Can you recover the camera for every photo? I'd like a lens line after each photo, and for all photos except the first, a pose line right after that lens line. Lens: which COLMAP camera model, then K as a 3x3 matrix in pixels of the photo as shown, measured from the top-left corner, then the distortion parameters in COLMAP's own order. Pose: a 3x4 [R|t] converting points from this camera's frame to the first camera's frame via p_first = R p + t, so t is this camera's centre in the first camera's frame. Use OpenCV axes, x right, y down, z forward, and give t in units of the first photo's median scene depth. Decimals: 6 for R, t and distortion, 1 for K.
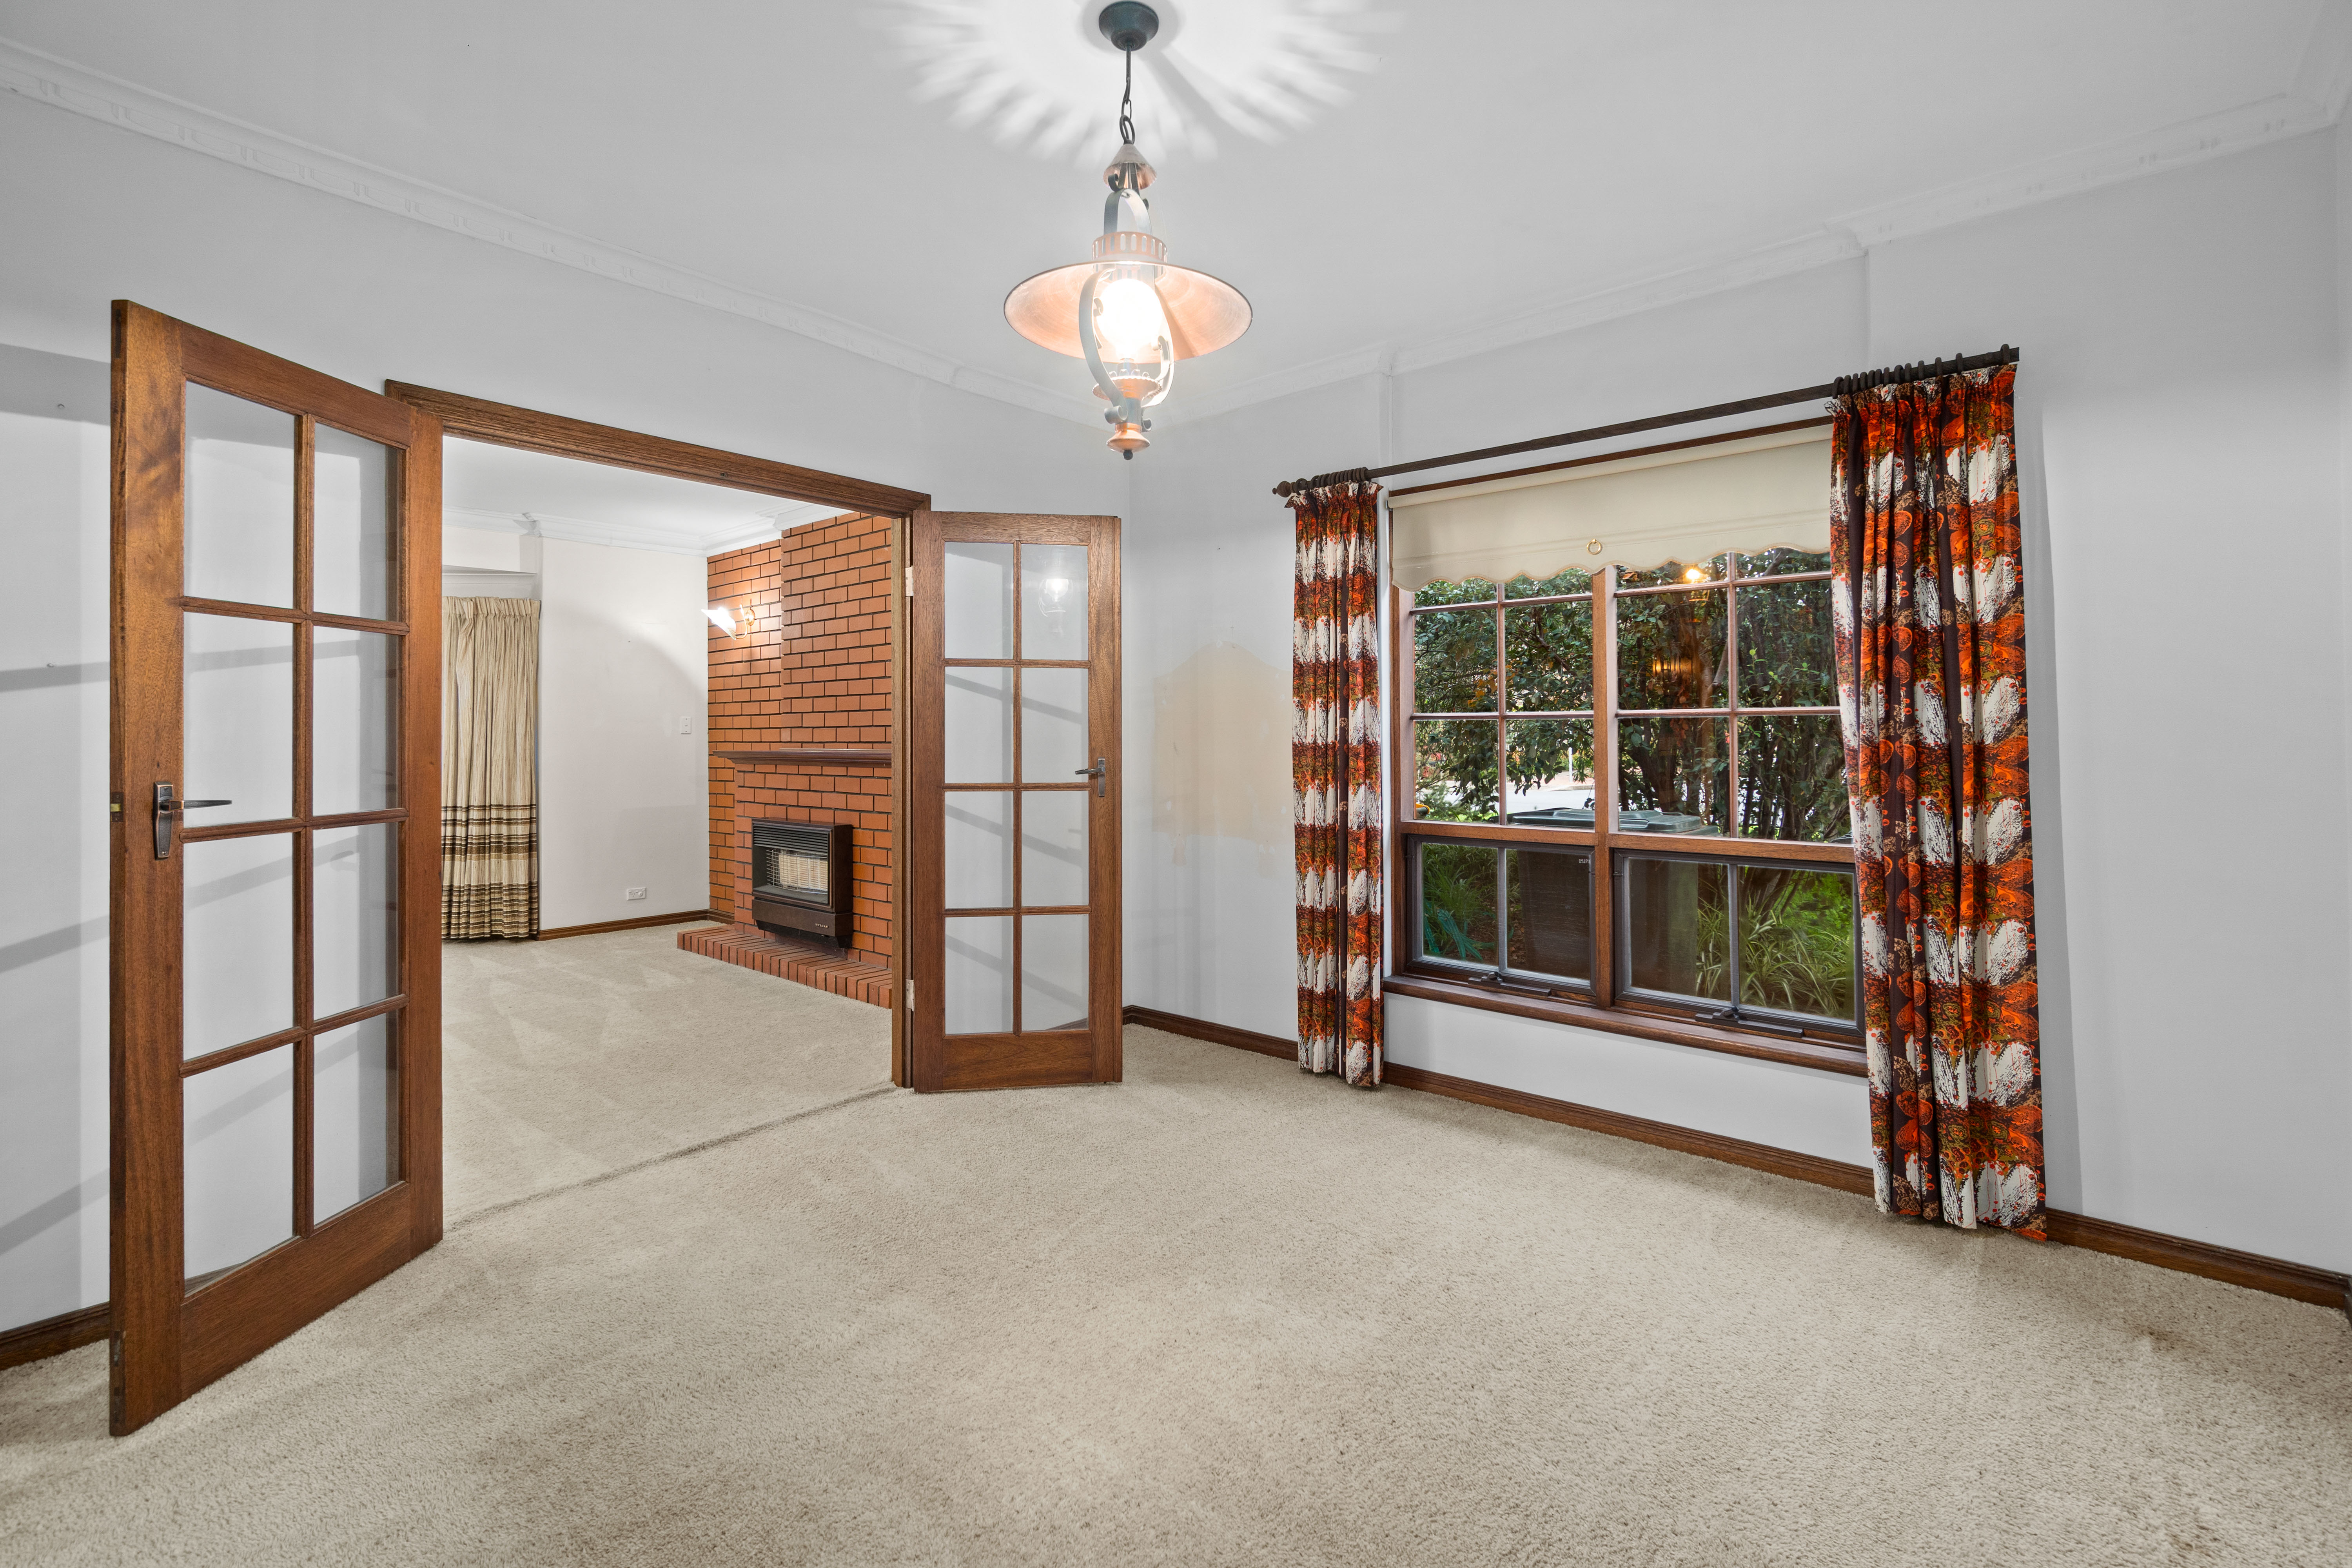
lens RADIAL K [[1035.8, 0, 1172.2], [0, 1035.8, 716.2], [0, 0, 1]] dist [-0.000095, 0.000042]
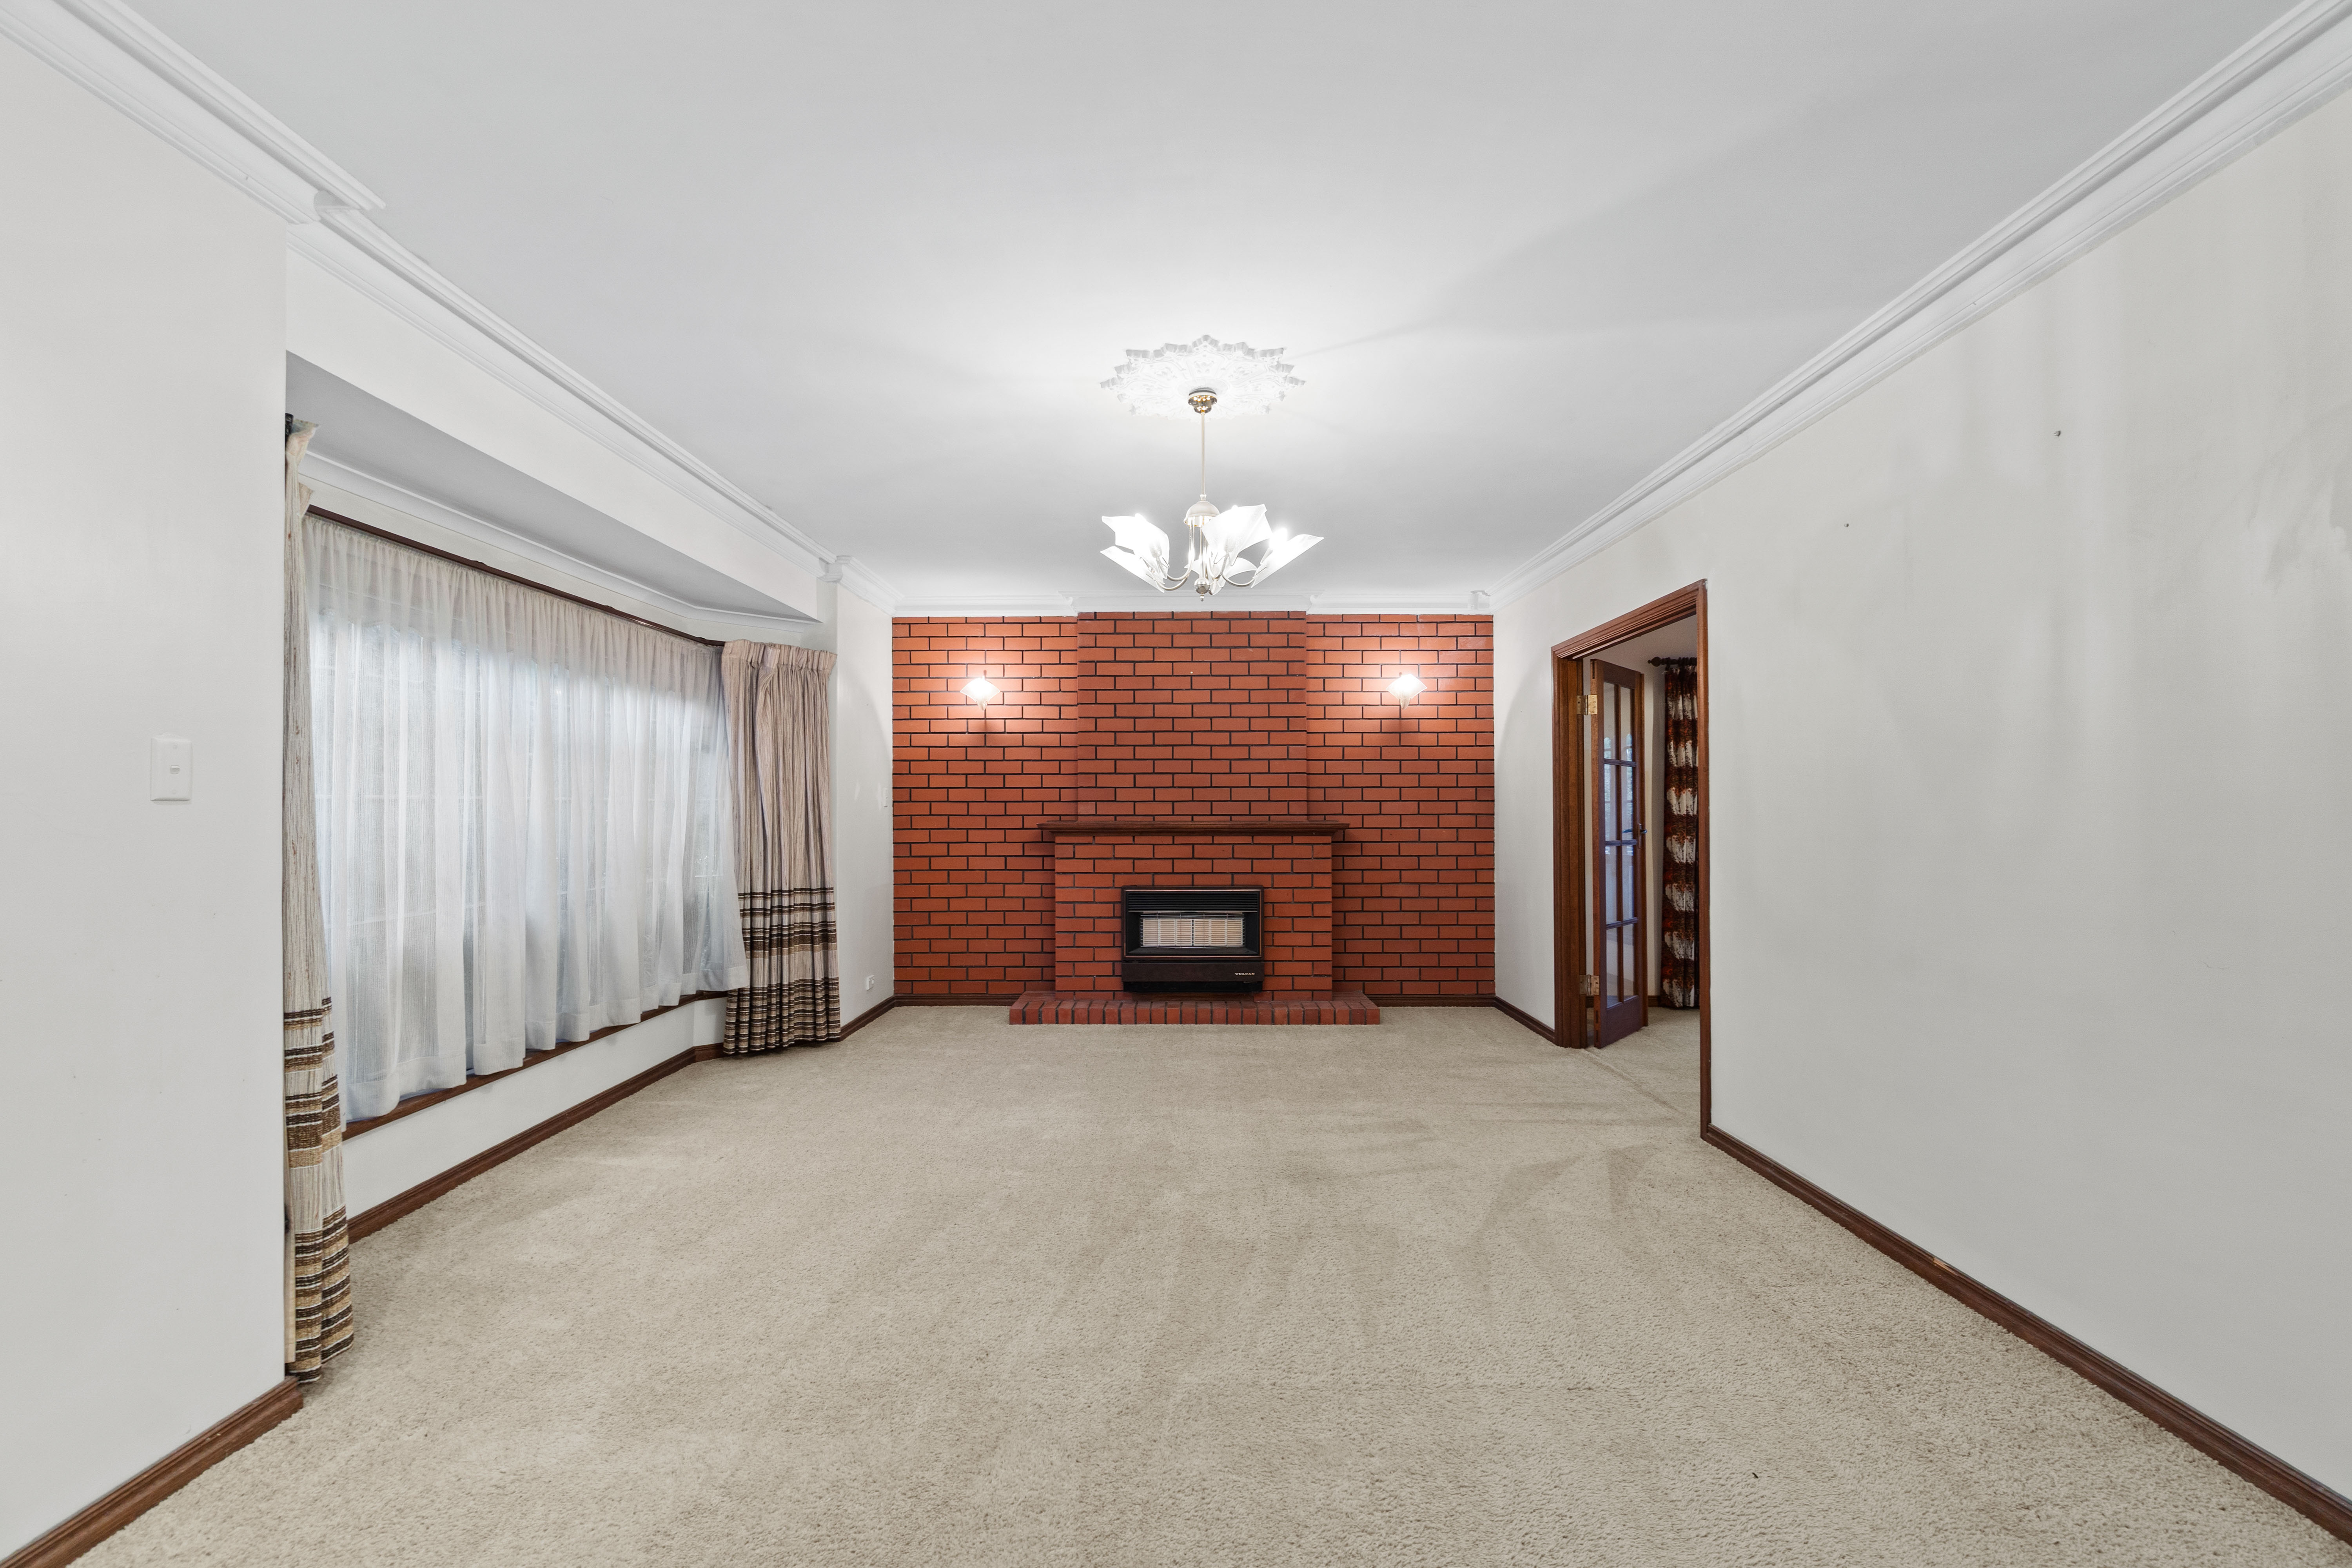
lens RADIAL K [[1006.5, 0, 1176.0], [0, 1006.5, 784.0], [0, 0, 1]] dist [0.000089, 0.000012]
pose [[0.762739, 0.017793, 0.646461, -0.943894], [-0.012309, 0.999840, -0.012997, 0.005318], [-0.646589, 0.001956, 0.762836, 0.163875]]
